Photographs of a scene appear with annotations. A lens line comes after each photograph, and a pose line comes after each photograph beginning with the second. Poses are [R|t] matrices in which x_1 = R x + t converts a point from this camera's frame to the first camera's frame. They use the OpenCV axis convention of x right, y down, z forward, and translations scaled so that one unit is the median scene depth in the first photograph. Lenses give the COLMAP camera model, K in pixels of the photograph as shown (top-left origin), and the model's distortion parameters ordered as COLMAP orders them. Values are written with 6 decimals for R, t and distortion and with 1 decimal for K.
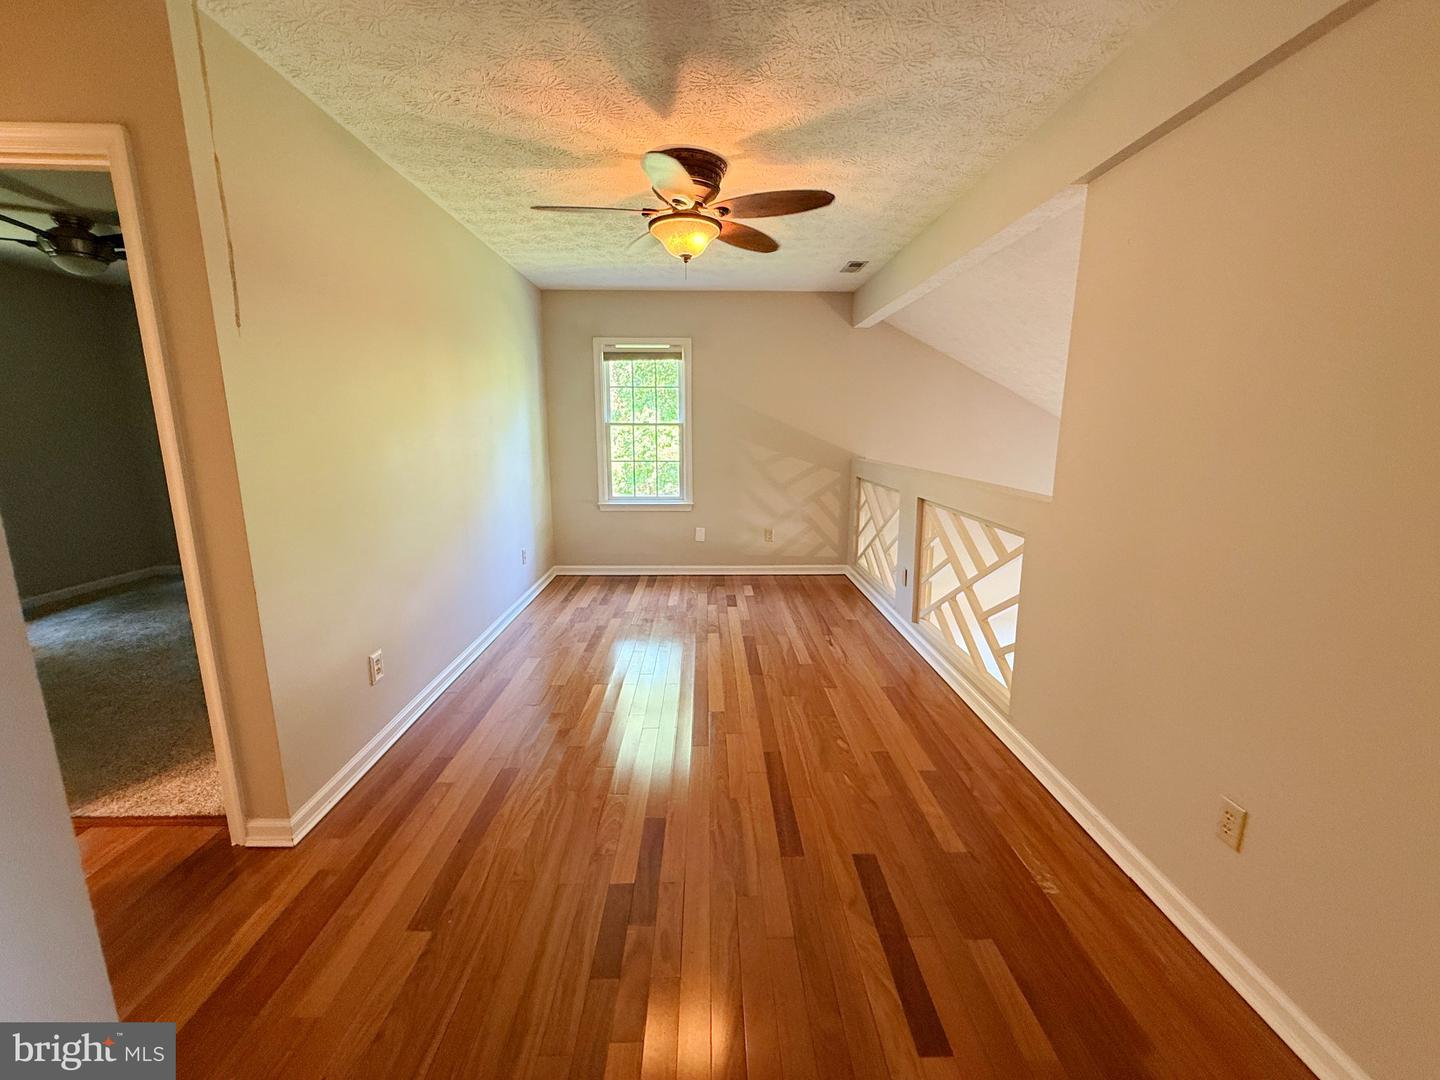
lens RADIAL K [[611.1, 0, 720.0], [0, 611.1, 540.0], [0, 0, 1]] dist [0.001337, 0.000012]
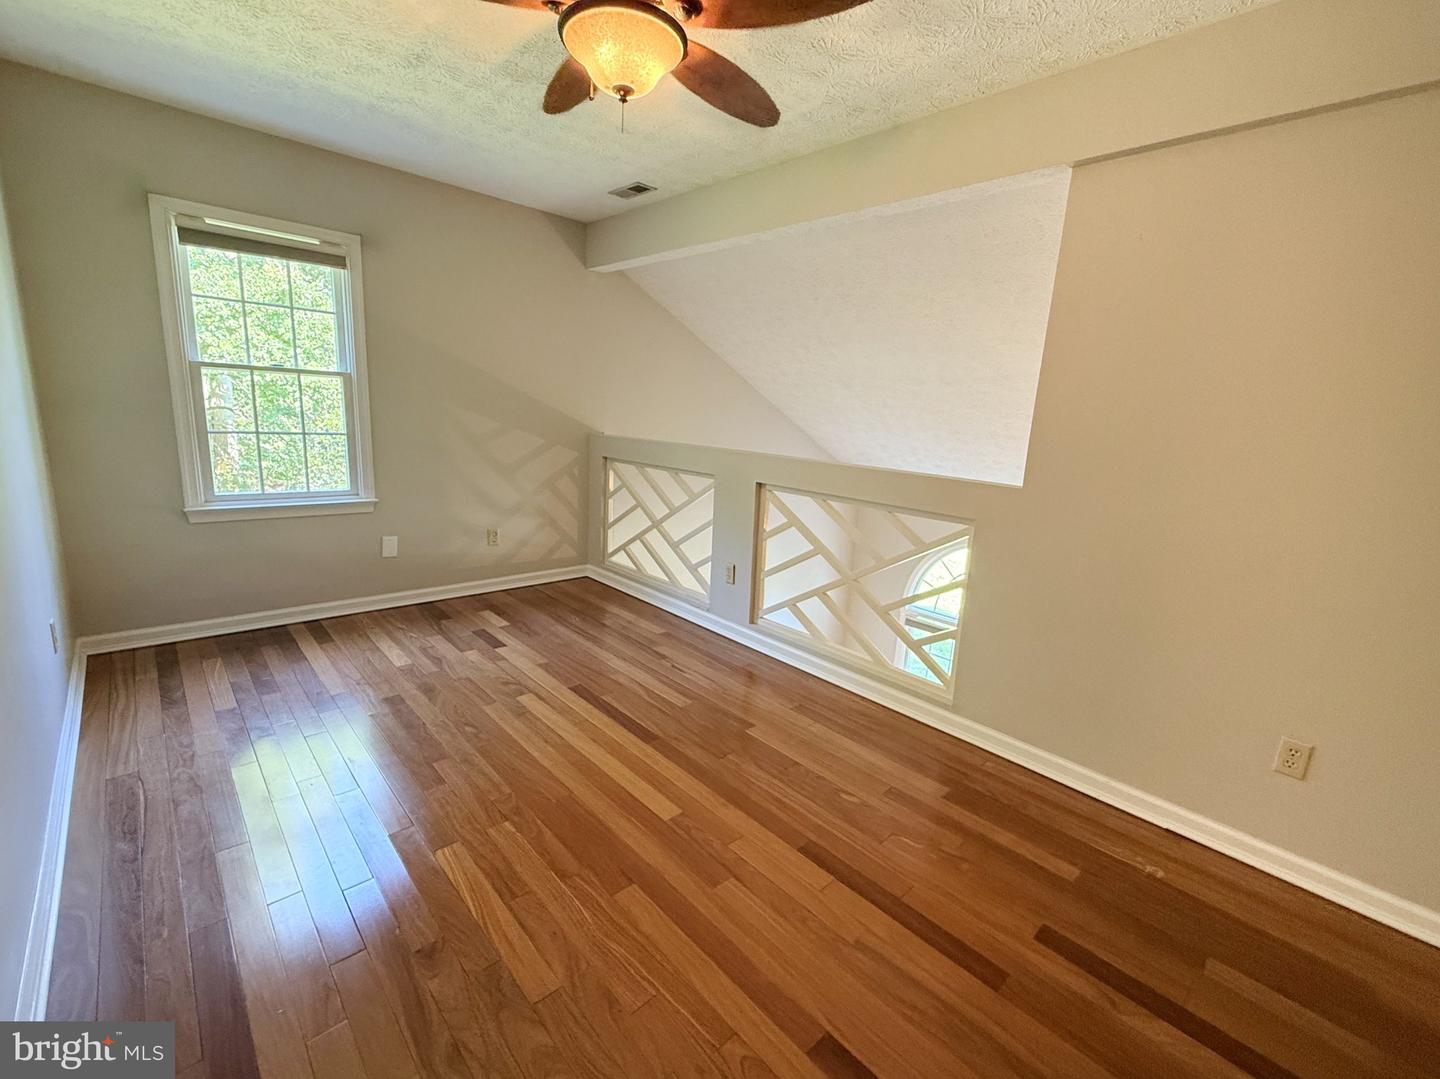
lens RADIAL K [[632.2, 0, 720.0], [0, 632.2, 539.5], [0, 0, 1]] dist [-0.002263, -0.000232]
pose [[0.727787, -0.098588, 0.678680, -0.257246], [0.070893, 0.995127, 0.068534, -0.041563], [-0.682130, -0.001765, 0.731229, 0.288371]]
